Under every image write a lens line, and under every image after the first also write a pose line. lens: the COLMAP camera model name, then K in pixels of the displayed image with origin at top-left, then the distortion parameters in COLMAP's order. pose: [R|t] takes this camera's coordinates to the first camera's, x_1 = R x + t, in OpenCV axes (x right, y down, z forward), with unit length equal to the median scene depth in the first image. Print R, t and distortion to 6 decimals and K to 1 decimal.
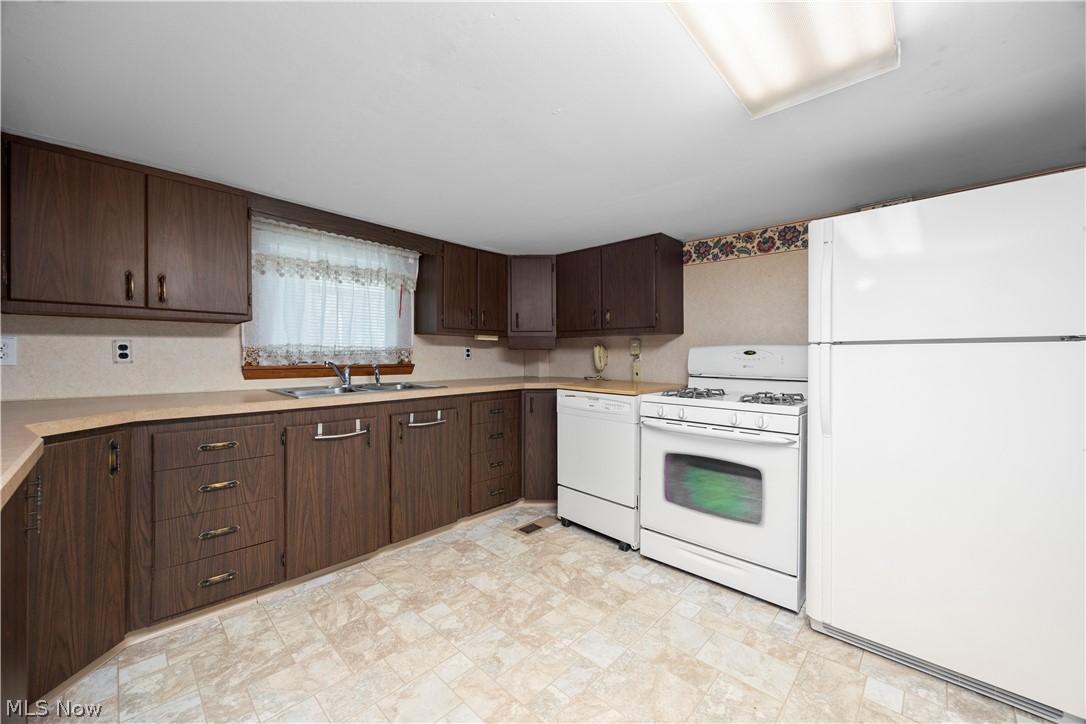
lens RADIAL K [[420.3, 0, 541.5], [0, 420.3, 357.1], [0, 0, 1]] dist [-0.004892, 0.000157]
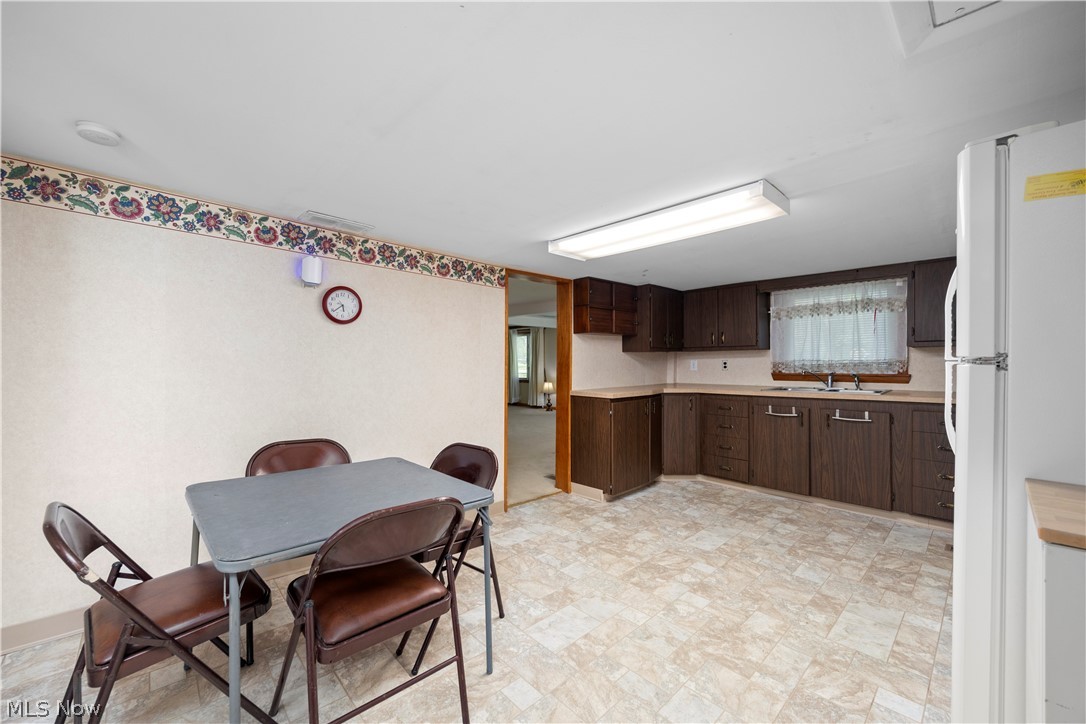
lens RADIAL K [[420.3, 0, 534.7], [0, 420.3, 362.7], [0, 0, 1]] dist [-0.004892, 0.000157]
pose [[-0.068744, -0.002257, -0.997632, 1.218117], [0.000367, 0.999997, -0.002288, -0.018641], [0.997634, -0.000524, -0.068743, 0.117525]]
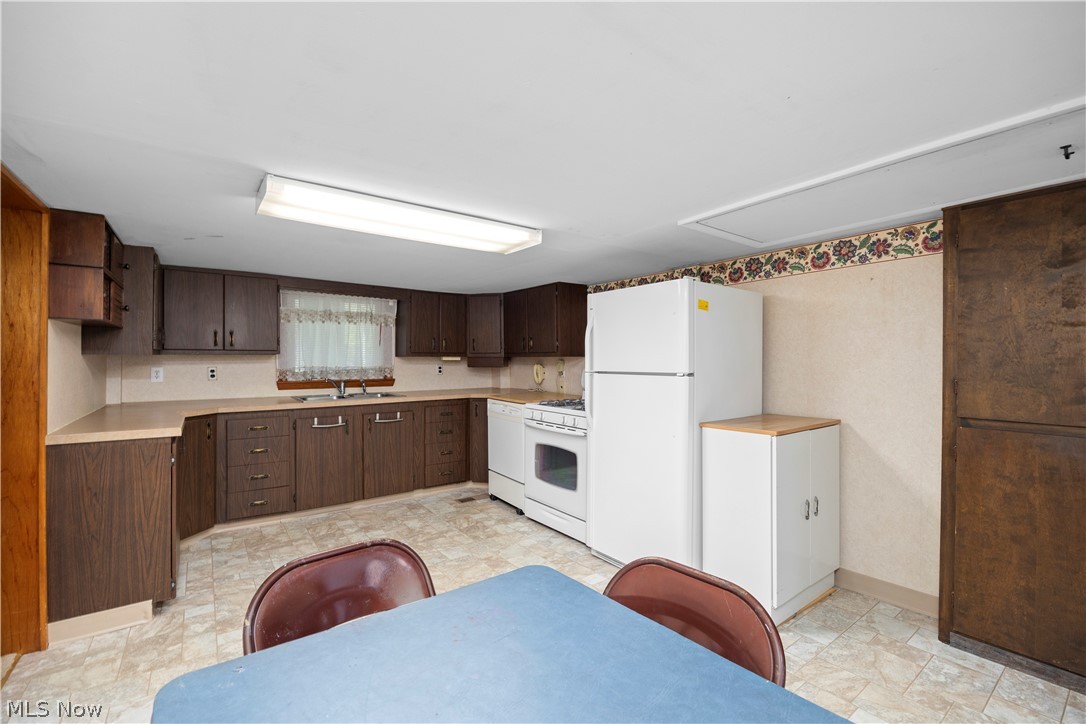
lens RADIAL K [[480.7, 0, 539.4], [0, 480.7, 357.8], [0, 0, 1]] dist [-0.019426, 0.001522]
pose [[0.984374, -0.002706, -0.176069, 0.604674], [0.001774, 0.999984, -0.005453, -0.058597], [0.176081, 0.005055, 0.984363, -0.626075]]
